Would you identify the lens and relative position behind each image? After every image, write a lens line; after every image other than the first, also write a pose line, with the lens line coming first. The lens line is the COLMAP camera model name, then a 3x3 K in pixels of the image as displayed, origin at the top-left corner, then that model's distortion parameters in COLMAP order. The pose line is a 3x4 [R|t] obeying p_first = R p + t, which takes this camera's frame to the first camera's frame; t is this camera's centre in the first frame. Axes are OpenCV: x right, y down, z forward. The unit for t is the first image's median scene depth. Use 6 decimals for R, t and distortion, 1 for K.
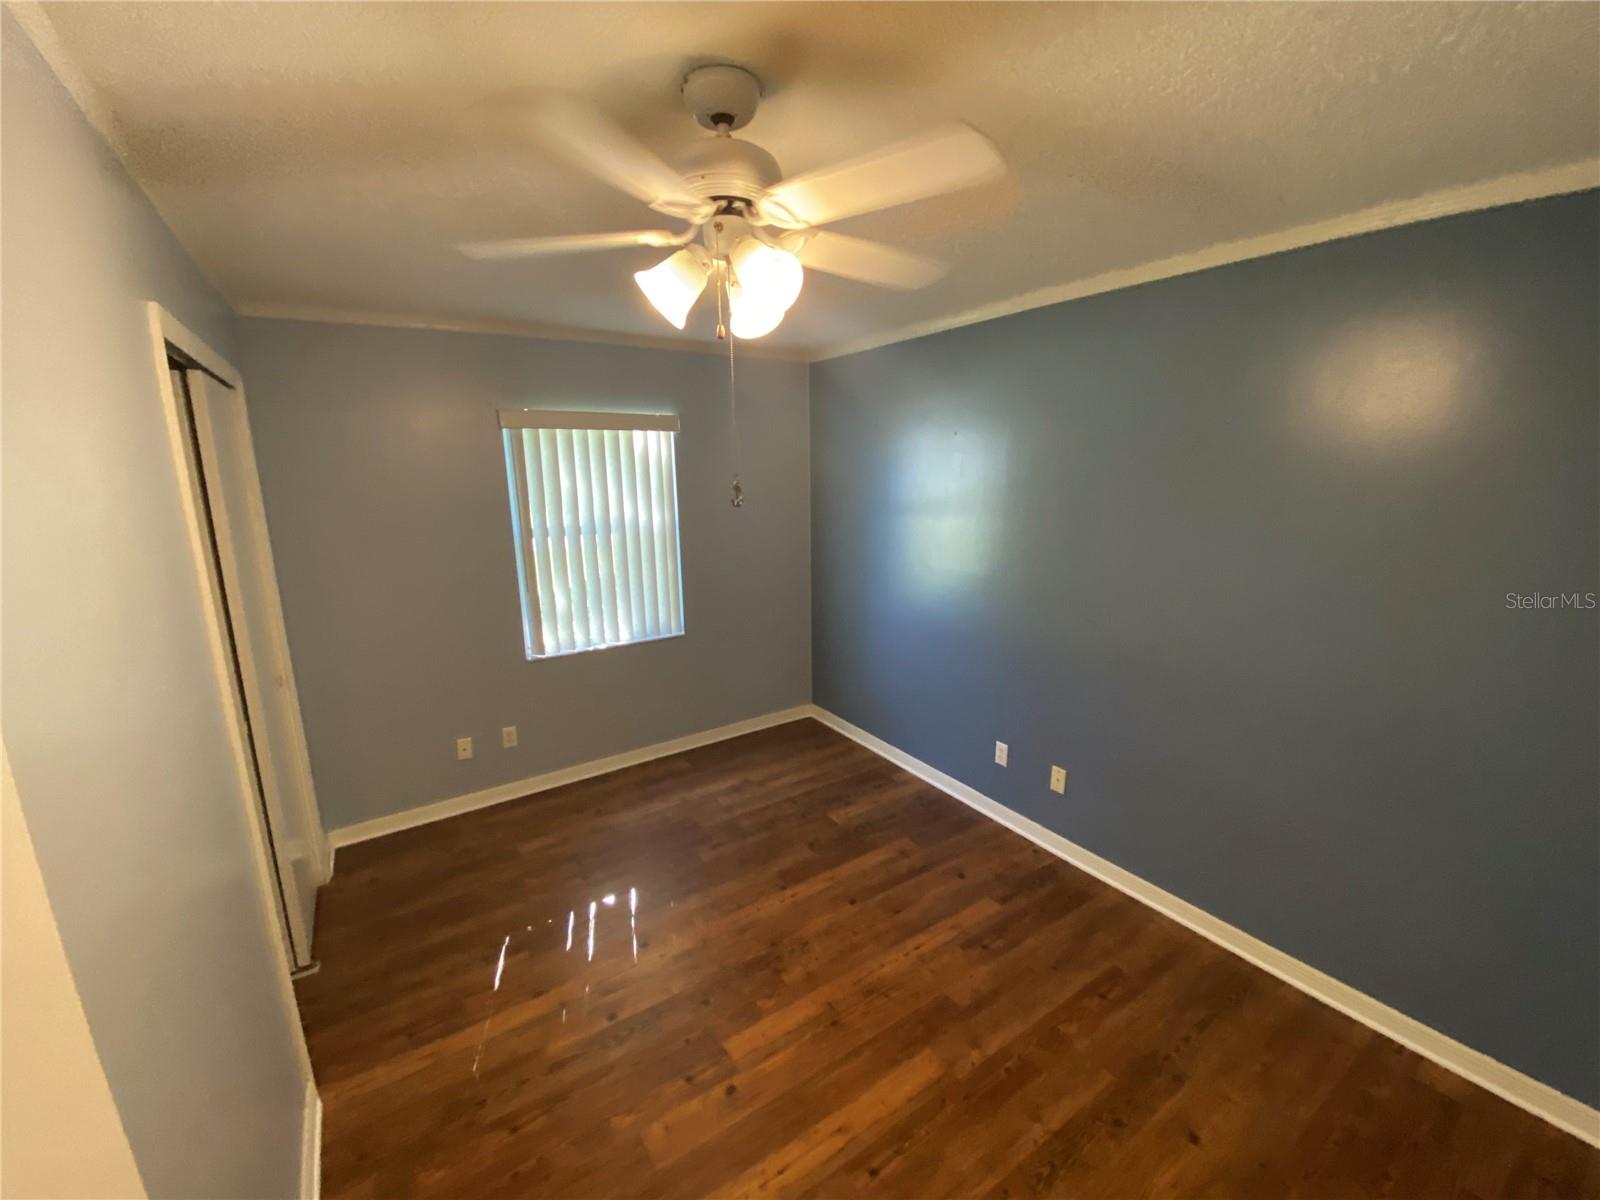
lens RADIAL K [[647.6, 0, 795.7], [0, 647.6, 597.9], [0, 0, 1]] dist [0.040220, -0.033574]
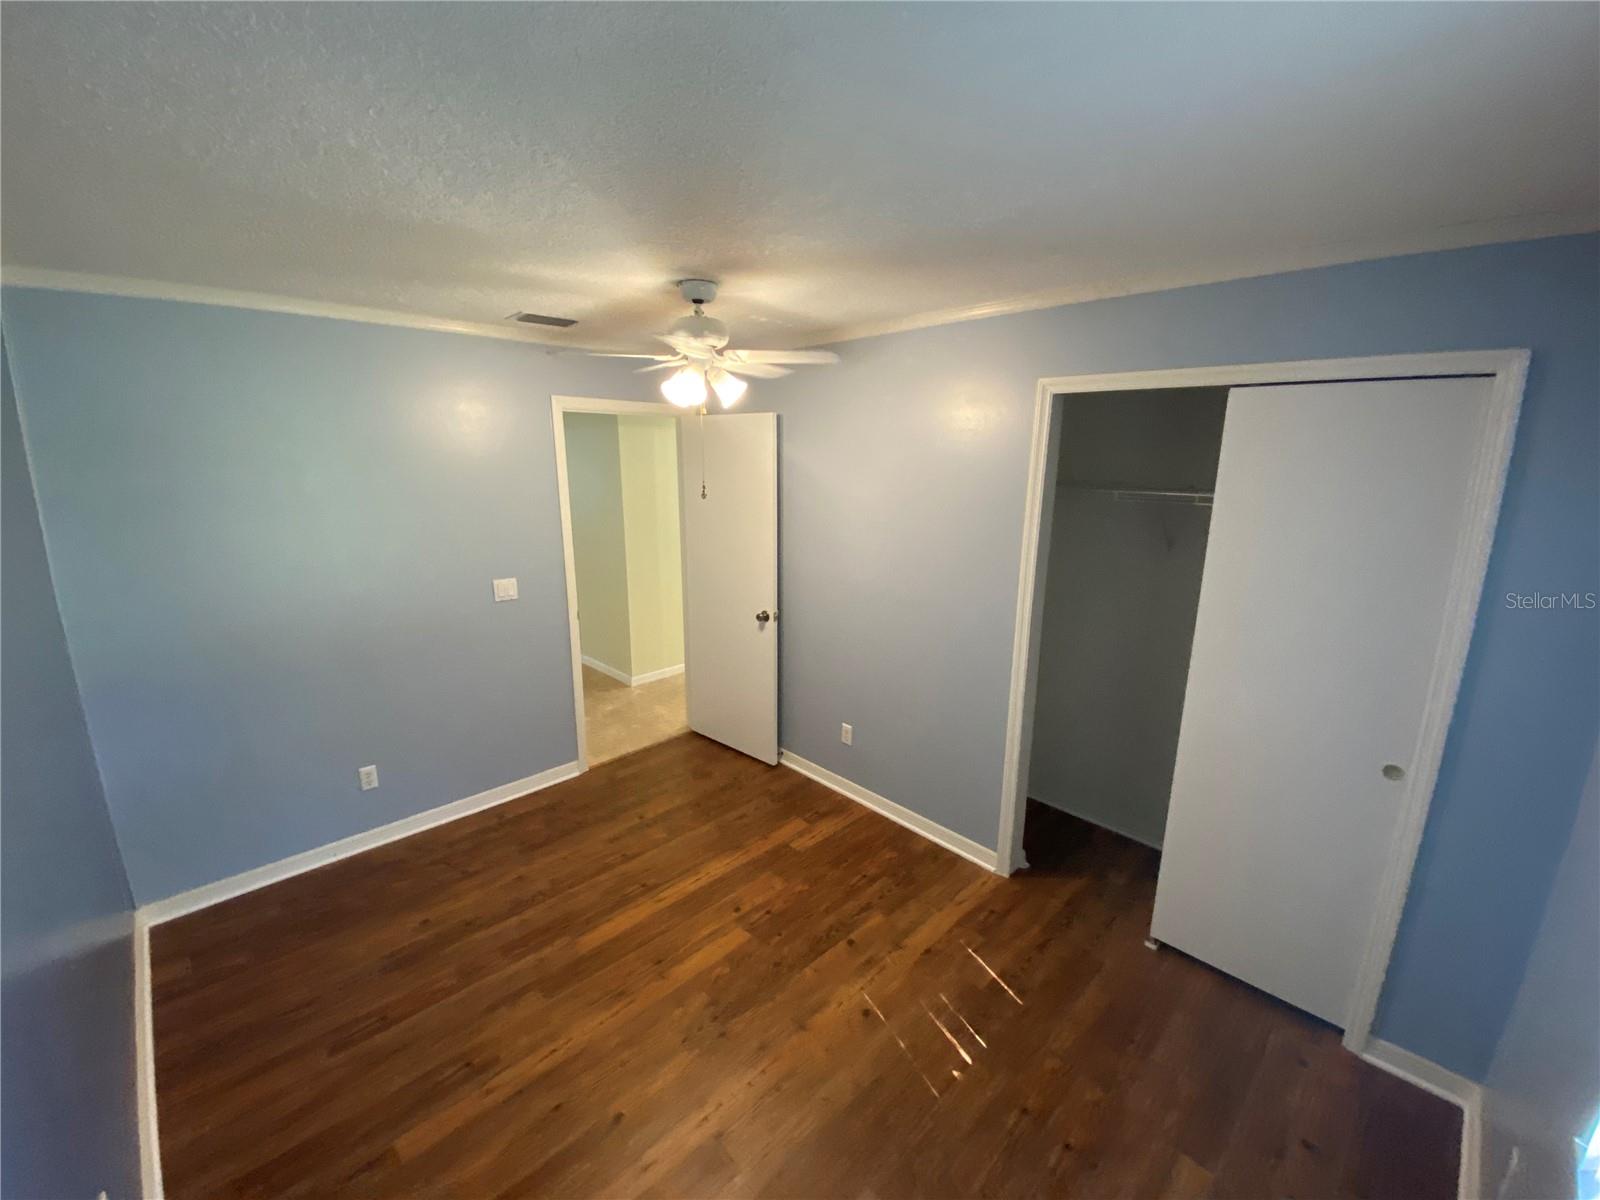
lens RADIAL K [[647.6, 0, 795.7], [0, 647.6, 597.9], [0, 0, 1]] dist [0.040220, -0.033574]
pose [[-0.982495, 0.049239, -0.179665, -0.001721], [-0.029567, 0.910995, 0.411355, -0.408262], [0.183929, 0.409466, -0.893592, 1.782879]]
